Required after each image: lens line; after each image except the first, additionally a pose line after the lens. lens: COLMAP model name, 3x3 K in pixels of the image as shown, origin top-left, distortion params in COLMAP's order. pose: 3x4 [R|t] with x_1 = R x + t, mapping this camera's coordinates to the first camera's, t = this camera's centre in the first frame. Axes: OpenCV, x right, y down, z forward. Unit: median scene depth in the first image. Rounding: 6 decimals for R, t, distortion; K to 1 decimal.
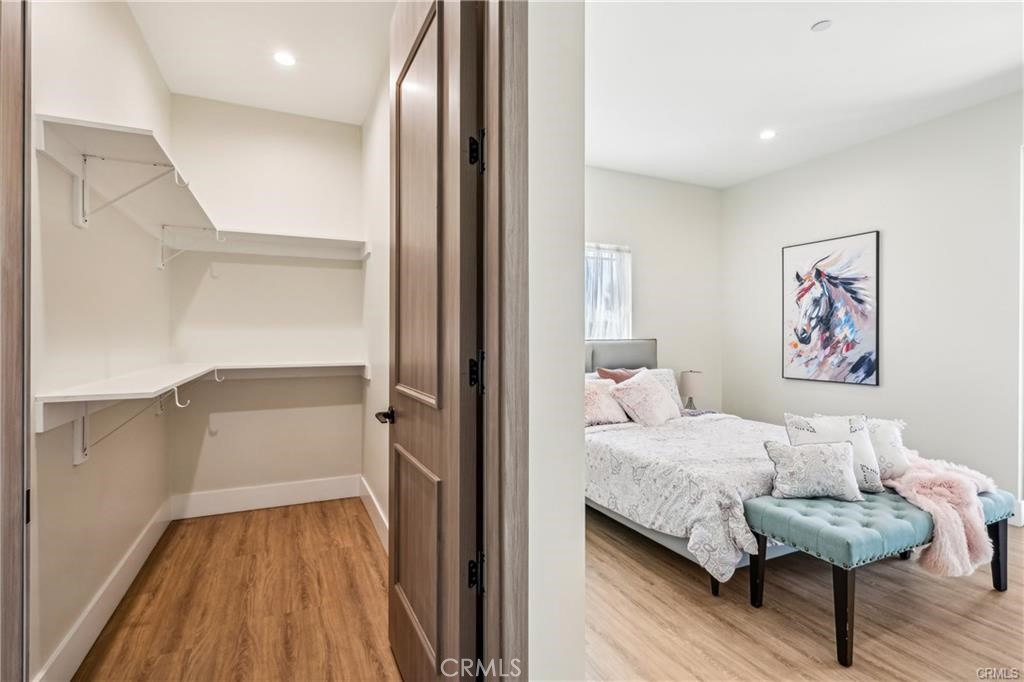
lens RADIAL K [[481.7, 0, 518.7], [0, 481.7, 338.4], [0, 0, 1]] dist [-0.001567, 0.000156]
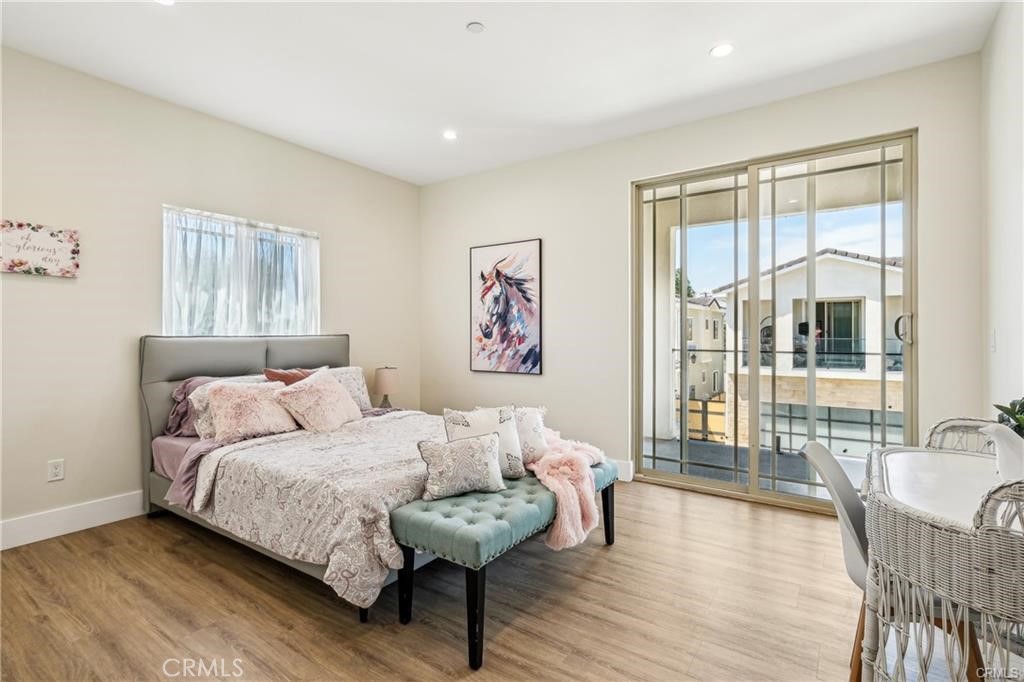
lens RADIAL K [[474.6, 0, 508.9], [0, 474.6, 332.3], [0, 0, 1]] dist [-0.011927, -0.000316]
pose [[0.868021, -0.002789, 0.496519, 0.193723], [0.005426, 0.999978, -0.003869, 0.003812], [-0.496498, 0.006052, 0.868017, 0.098799]]
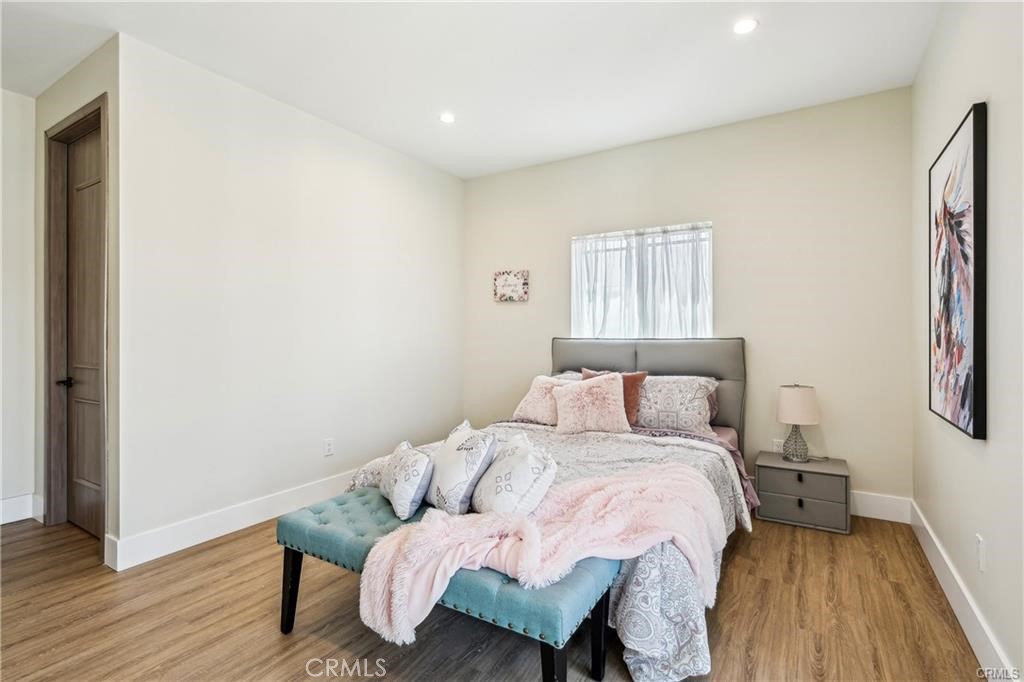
lens RADIAL K [[481.7, 0, 518.7], [0, 481.7, 338.4], [0, 0, 1]] dist [-0.001567, 0.000156]
pose [[0.546217, 0.000956, -0.837643, 1.386060], [-0.005760, 0.999980, -0.002615, 0.011430], [0.837624, 0.006254, 0.546212, 0.591507]]
